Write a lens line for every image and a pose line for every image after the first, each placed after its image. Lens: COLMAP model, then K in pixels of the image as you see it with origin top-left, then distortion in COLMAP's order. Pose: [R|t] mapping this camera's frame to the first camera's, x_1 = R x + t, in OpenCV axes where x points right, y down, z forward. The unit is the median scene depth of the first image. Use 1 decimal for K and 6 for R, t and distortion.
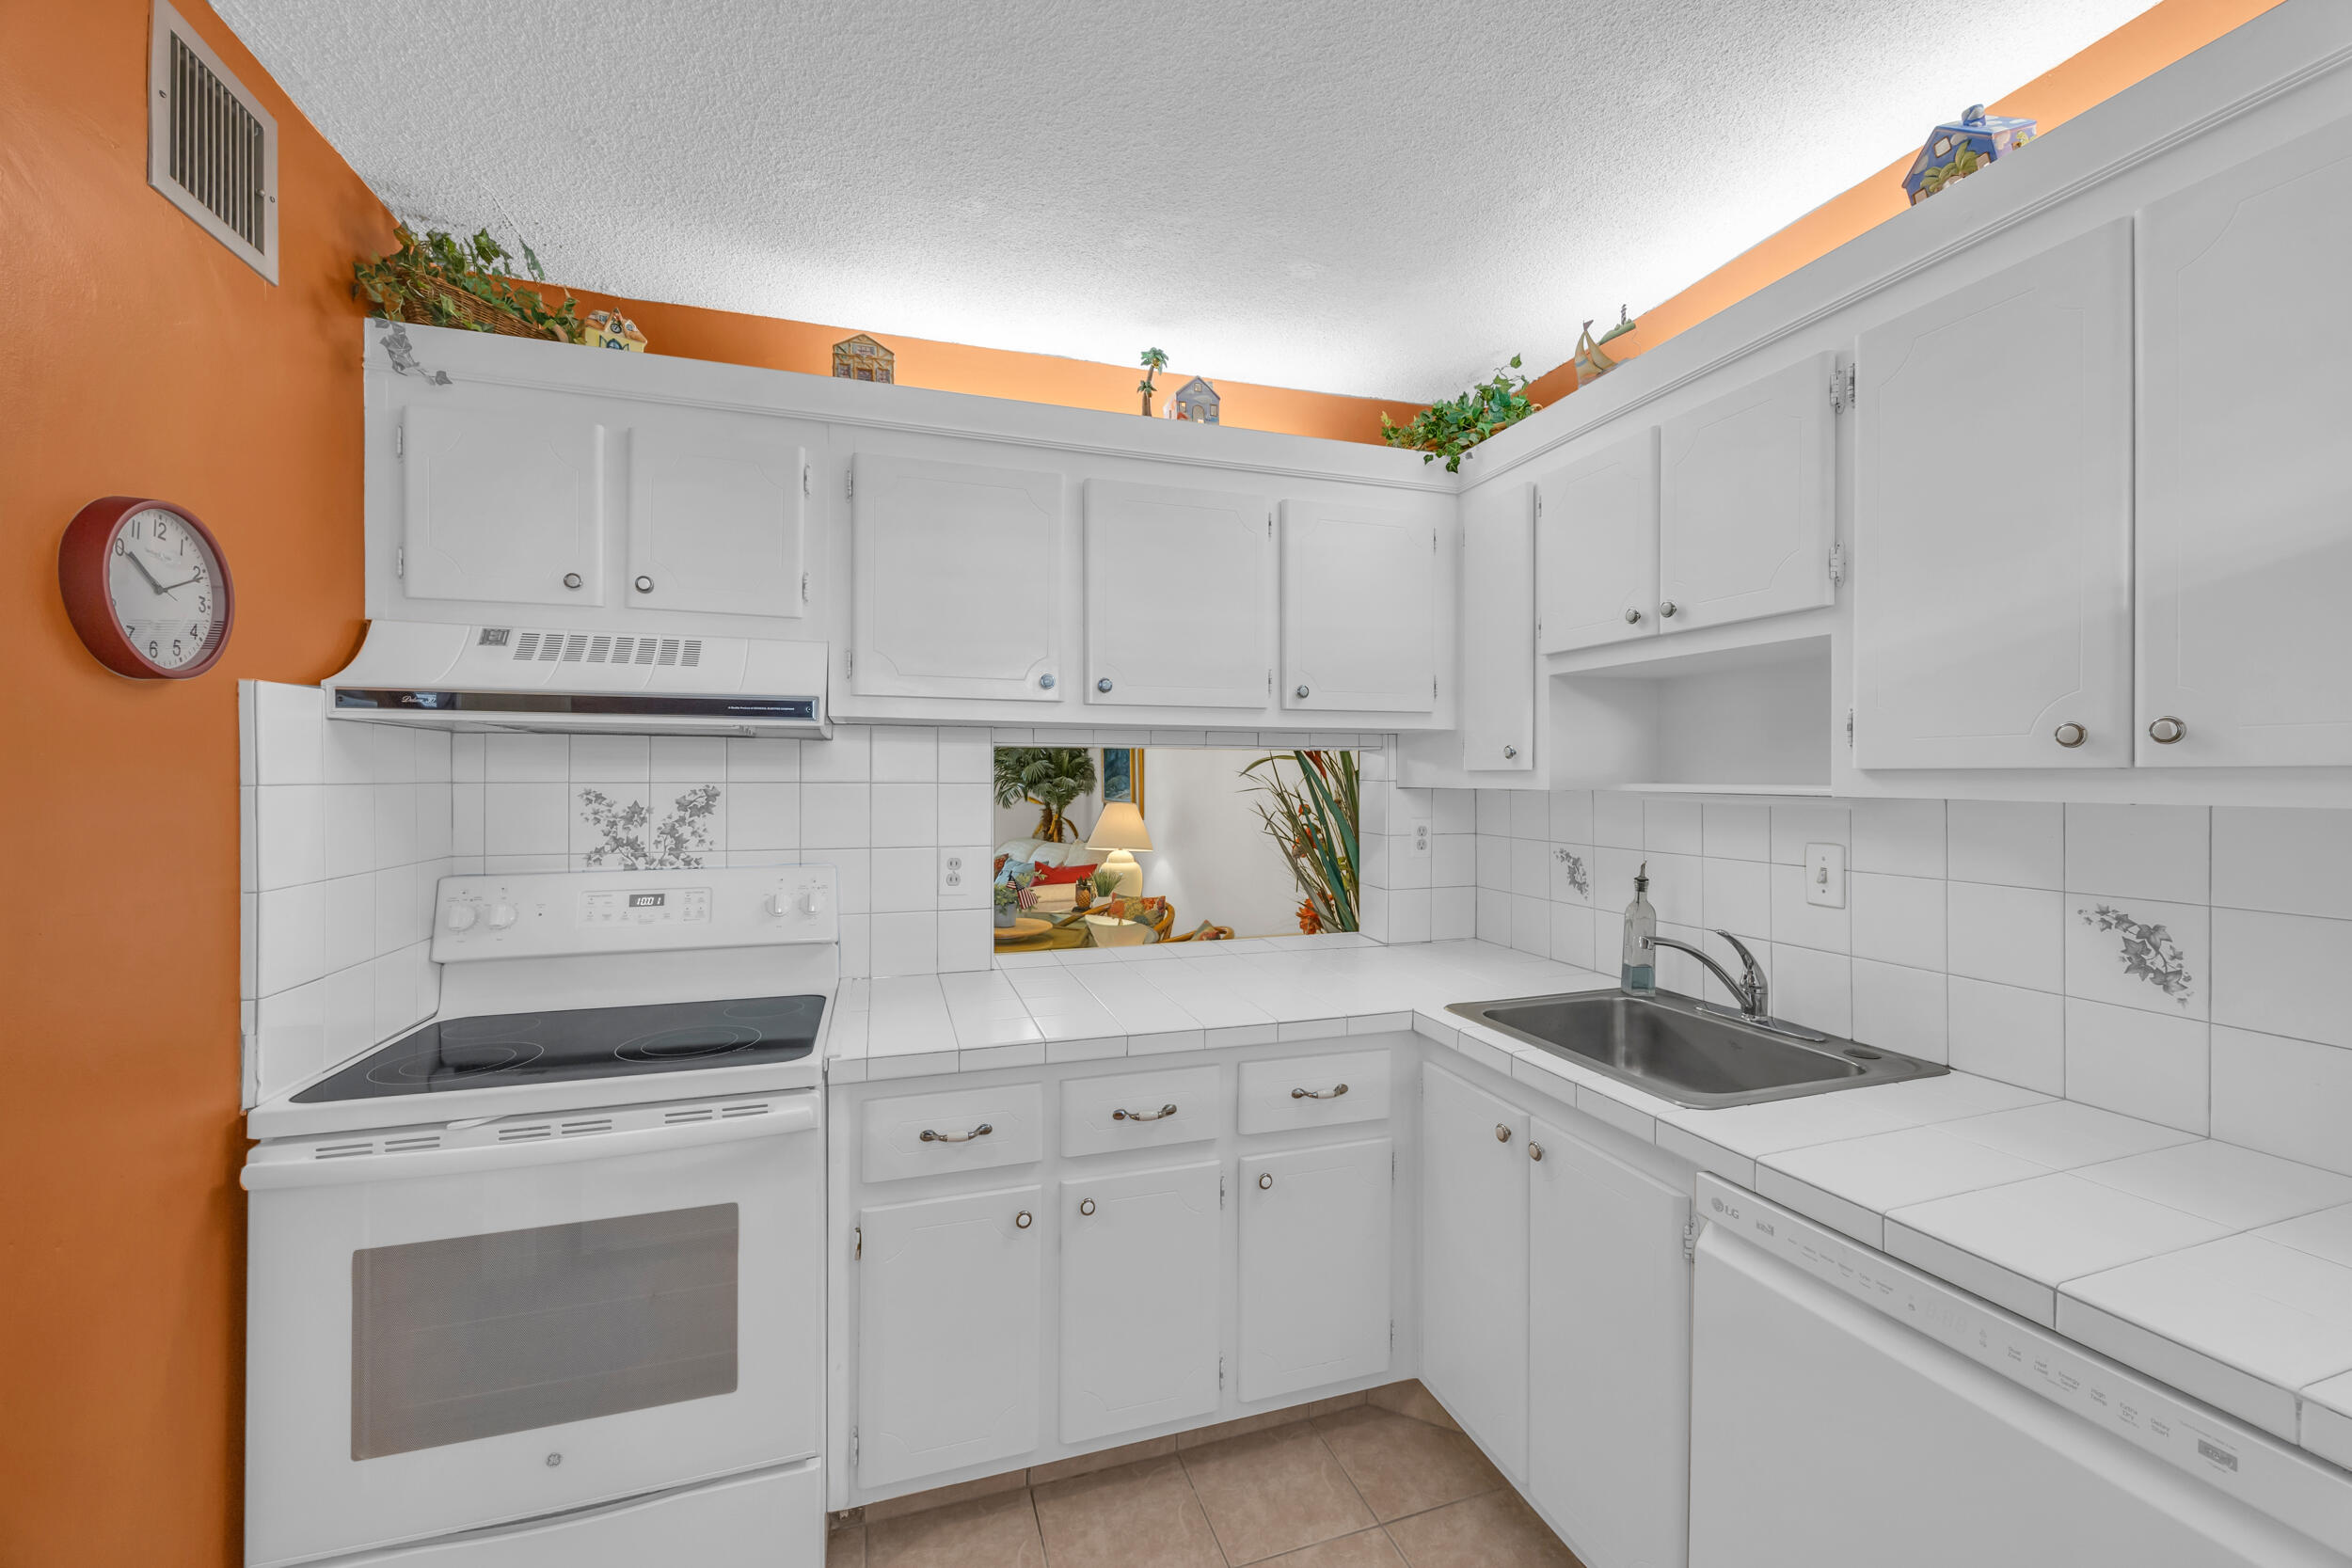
lens RADIAL K [[915.1, 0, 1166.9], [0, 915.1, 778.7], [0, 0, 1]] dist [-0.002725, 0.000368]
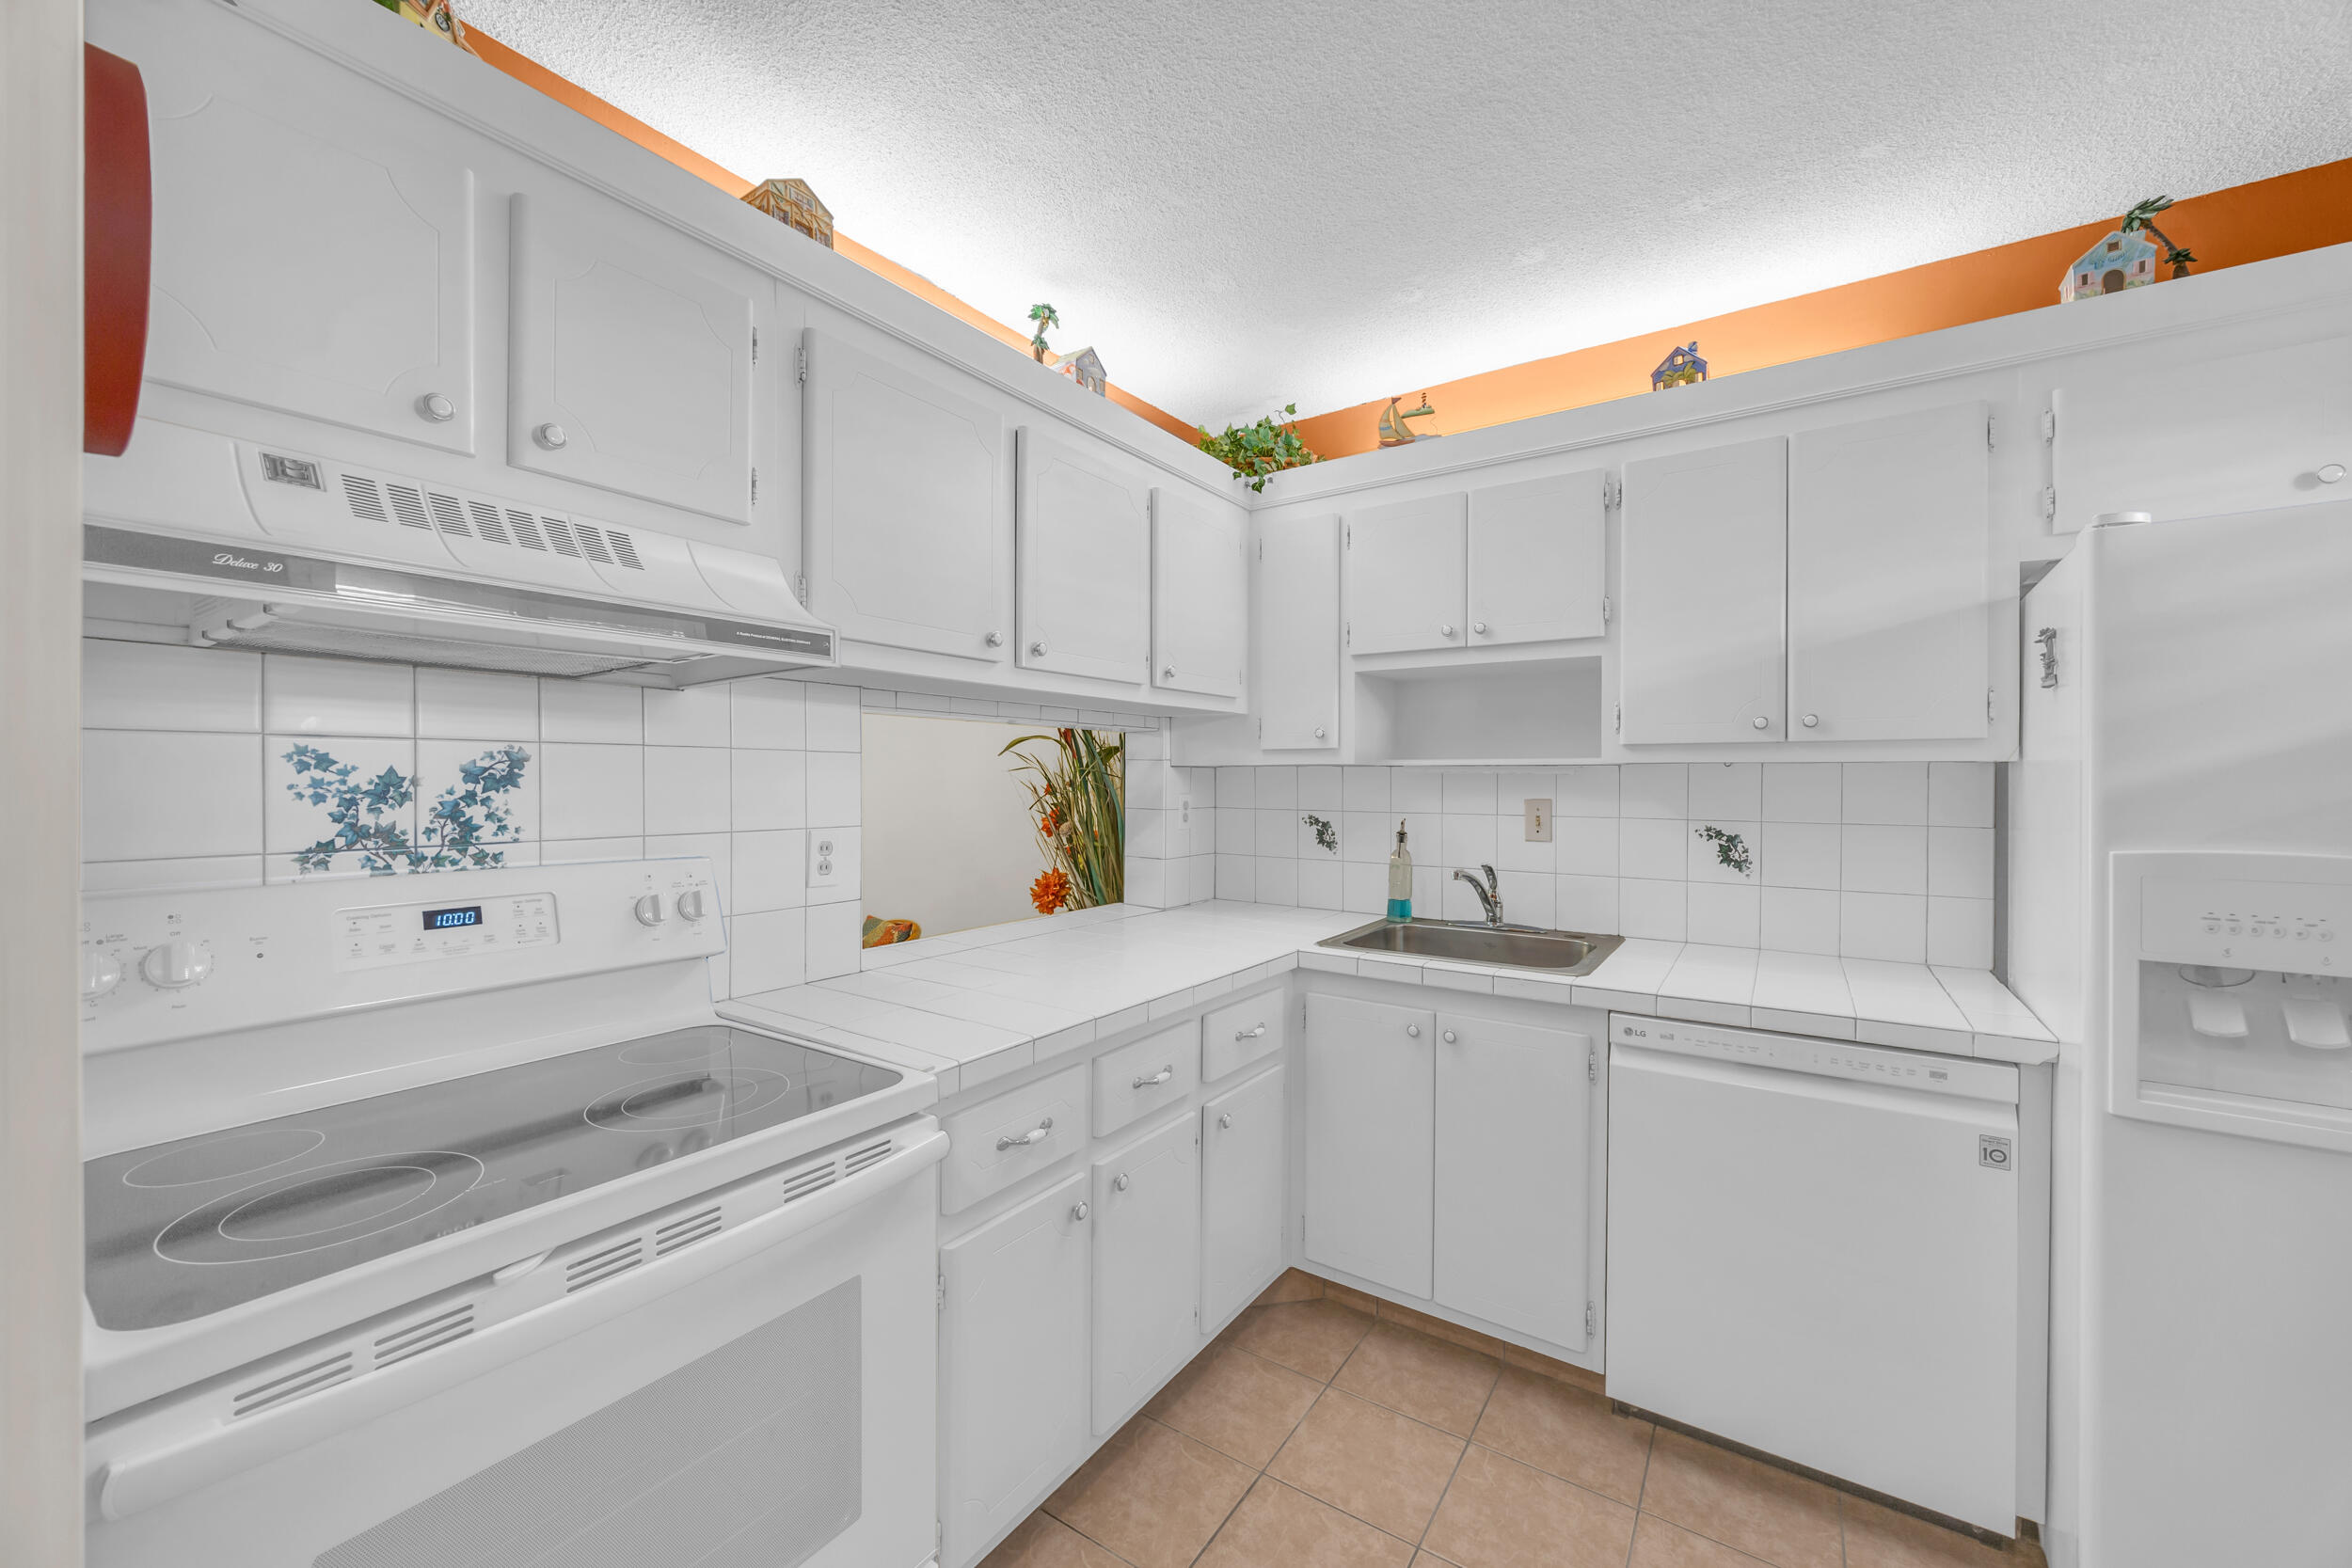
lens RADIAL K [[915.1, 0, 1160.4], [0, 915.1, 784.0], [0, 0, 1]] dist [-0.002725, 0.000368]
pose [[0.791192, -0.002547, 0.611563, -0.608047], [-0.000165, 0.999990, 0.004378, 0.037273], [-0.611568, -0.003564, 0.791184, 0.191895]]
